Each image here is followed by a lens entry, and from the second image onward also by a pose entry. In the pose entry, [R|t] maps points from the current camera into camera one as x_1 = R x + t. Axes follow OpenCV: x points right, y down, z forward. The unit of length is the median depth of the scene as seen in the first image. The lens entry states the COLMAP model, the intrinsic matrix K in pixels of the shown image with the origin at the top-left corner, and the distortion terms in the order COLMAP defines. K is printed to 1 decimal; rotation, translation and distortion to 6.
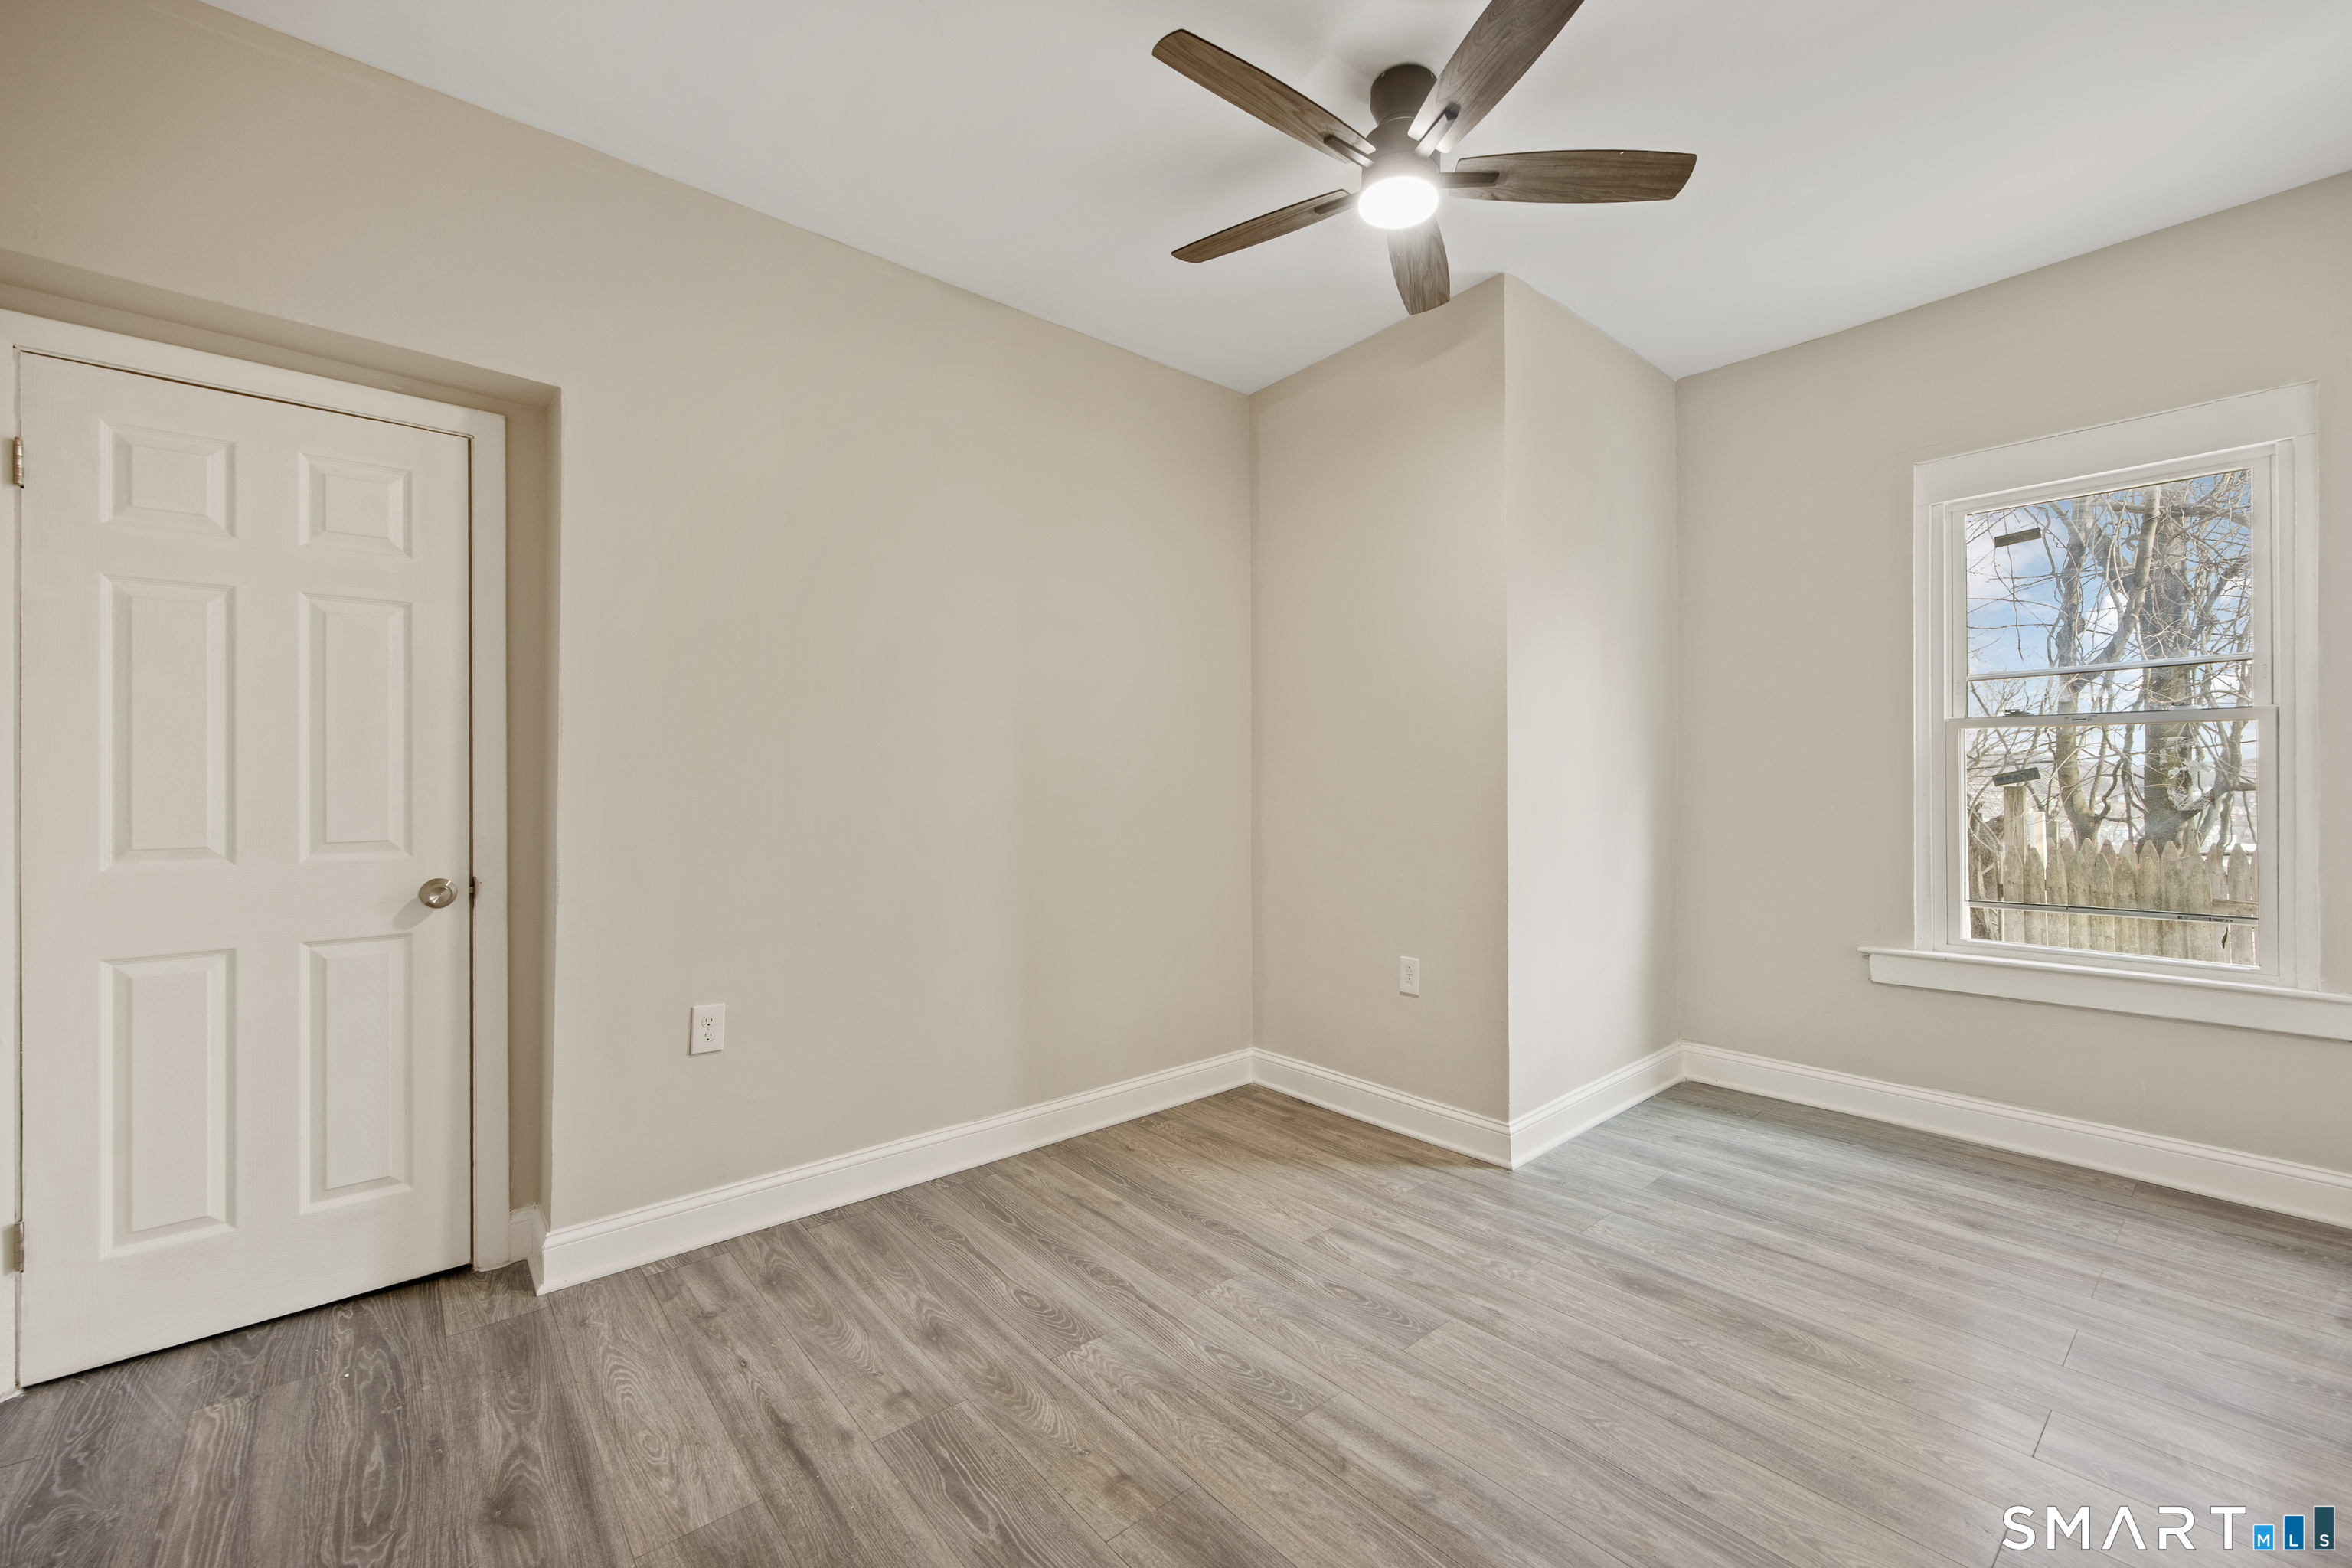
lens RADIAL K [[933.8, 0, 1179.3], [0, 933.8, 764.5], [0, 0, 1]] dist [0.000898, 0.000150]
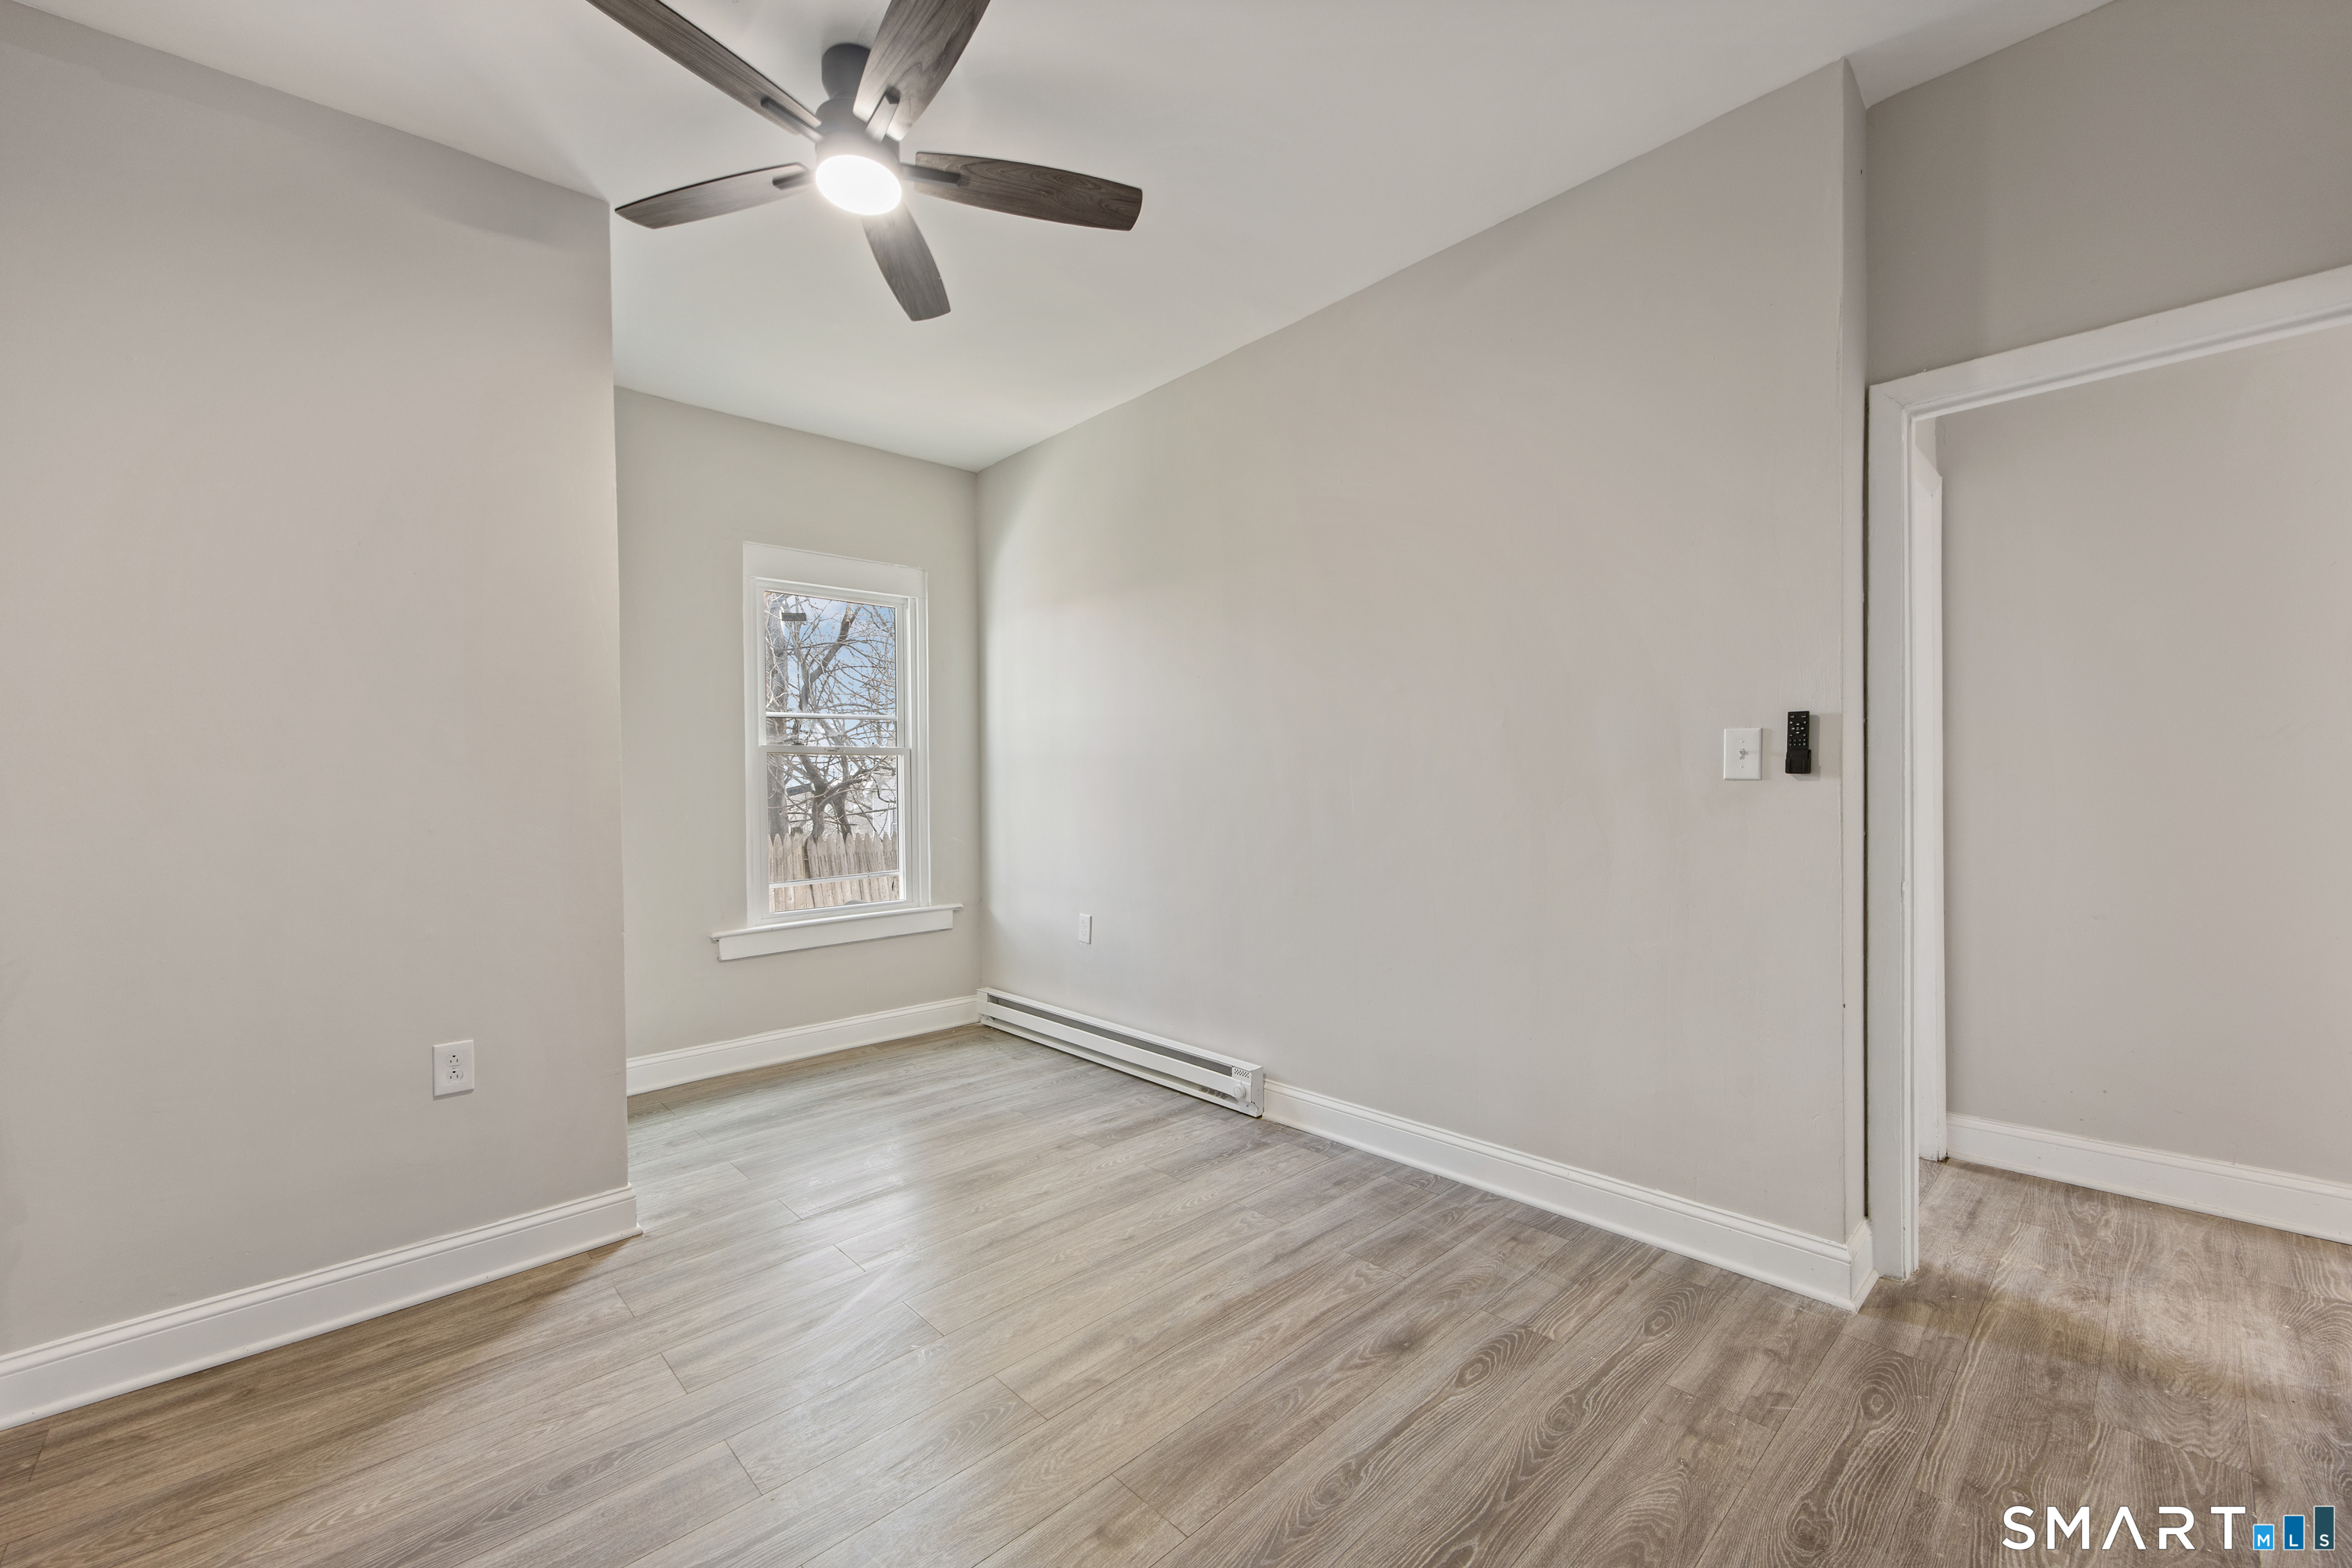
lens RADIAL K [[946.0, 0, 1161.3], [0, 946.0, 785.0], [0, 0, 1]] dist [0.000660, 0.000120]
pose [[-0.037506, 0.005042, 0.999284, -0.595448], [0.000800, 0.999987, -0.005015, 0.016150], [-0.999296, 0.000611, -0.037510, 0.578773]]
